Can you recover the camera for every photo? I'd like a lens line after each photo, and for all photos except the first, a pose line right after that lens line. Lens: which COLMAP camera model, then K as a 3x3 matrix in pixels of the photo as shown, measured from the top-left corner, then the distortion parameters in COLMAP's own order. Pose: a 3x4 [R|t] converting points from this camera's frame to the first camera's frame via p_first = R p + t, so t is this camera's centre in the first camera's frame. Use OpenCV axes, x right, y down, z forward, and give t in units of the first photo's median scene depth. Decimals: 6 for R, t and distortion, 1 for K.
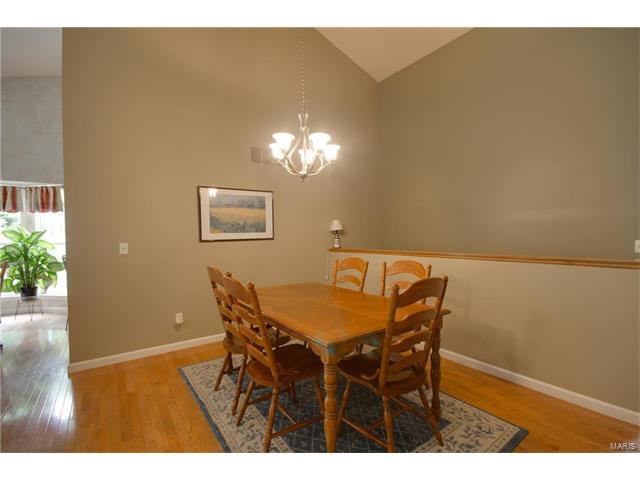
lens RADIAL K [[298.0, 0, 319.0], [0, 298.0, 241.4], [0, 0, 1]] dist [-0.002817, -0.002954]
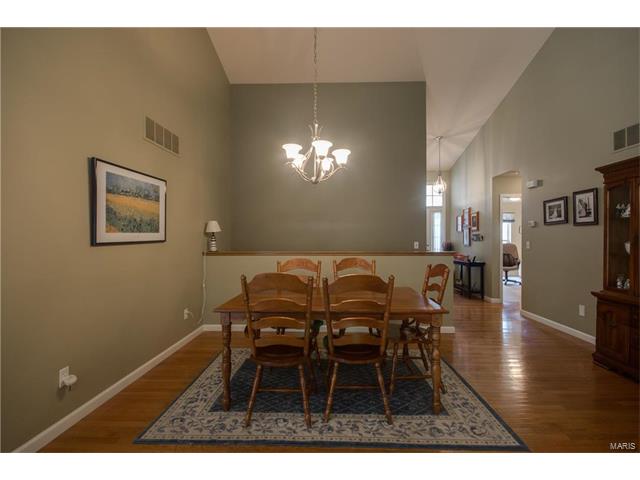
lens RADIAL K [[298.0, 0, 326.4], [0, 298.0, 239.2], [0, 0, 1]] dist [-0.002817, -0.002954]
pose [[0.614933, -0.000209, 0.788580, -0.542844], [0.016825, 0.999776, -0.012855, 0.003590], [-0.788400, 0.021173, 0.614798, 0.204649]]
